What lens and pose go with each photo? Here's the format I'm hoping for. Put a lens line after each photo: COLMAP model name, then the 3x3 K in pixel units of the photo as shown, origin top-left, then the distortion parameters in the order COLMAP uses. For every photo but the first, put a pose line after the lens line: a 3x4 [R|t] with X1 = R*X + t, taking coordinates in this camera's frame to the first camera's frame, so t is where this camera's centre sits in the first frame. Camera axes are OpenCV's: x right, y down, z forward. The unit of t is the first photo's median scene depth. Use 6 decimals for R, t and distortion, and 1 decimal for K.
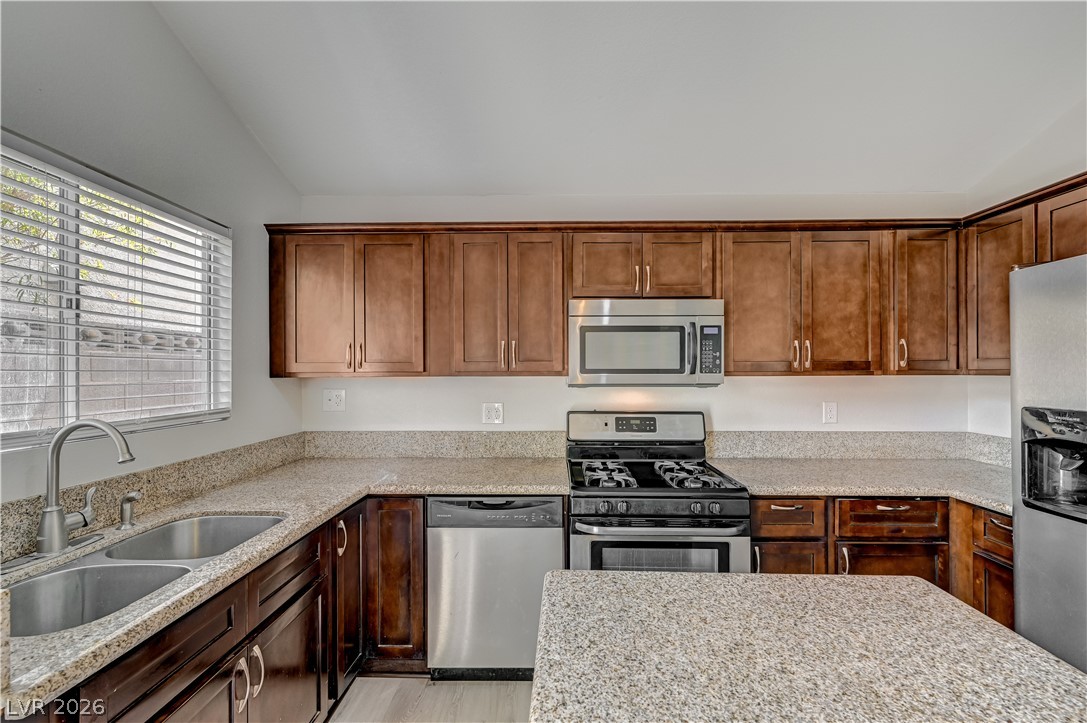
lens RADIAL K [[445.1, 0, 545.4], [0, 445.1, 370.6], [0, 0, 1]] dist [-0.001070, 0.000030]
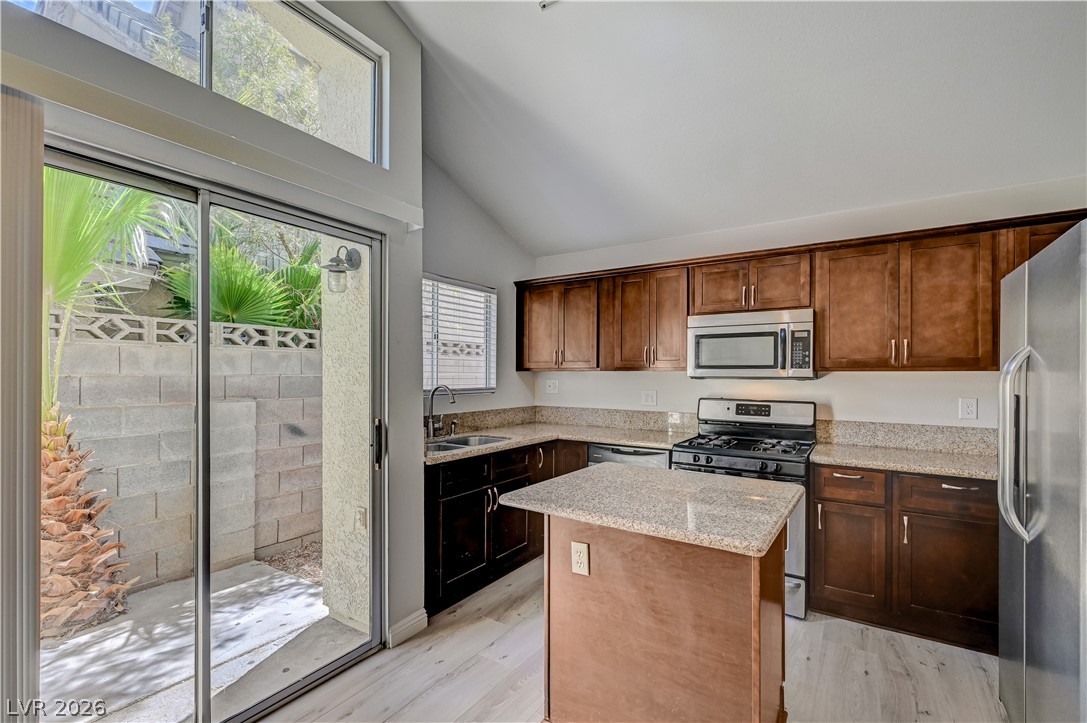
lens RADIAL K [[474.7, 0, 550.7], [0, 474.7, 372.1], [0, 0, 1]] dist [-0.000529, 0.000080]
pose [[0.848403, 0.004170, -0.529335, 0.462875], [-0.005709, 0.999983, -0.001273, 0.020944], [0.529320, 0.004102, 0.848412, -0.480925]]
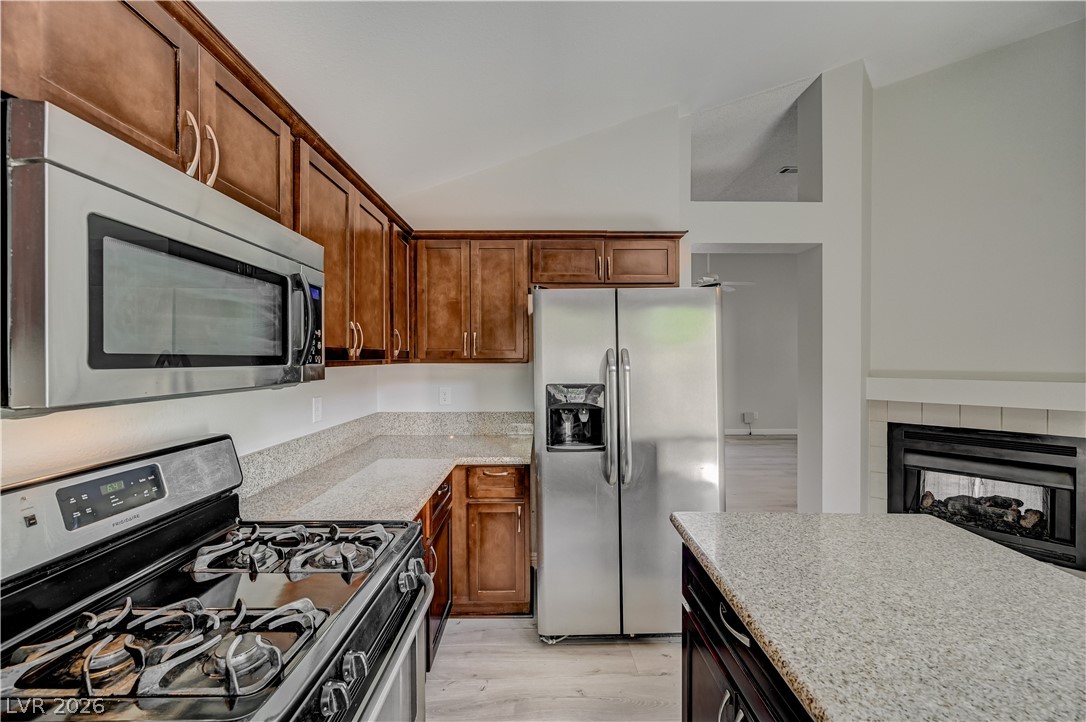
lens RADIAL K [[428.5, 0, 543.0], [0, 428.5, 361.0], [0, 0, 1]] dist [0.000333, 0.000149]
pose [[-0.027586, -0.003834, 0.999612, -0.211507], [0.001956, 0.999991, 0.003889, 0.000589], [-0.999618, 0.002063, -0.027578, 0.675355]]
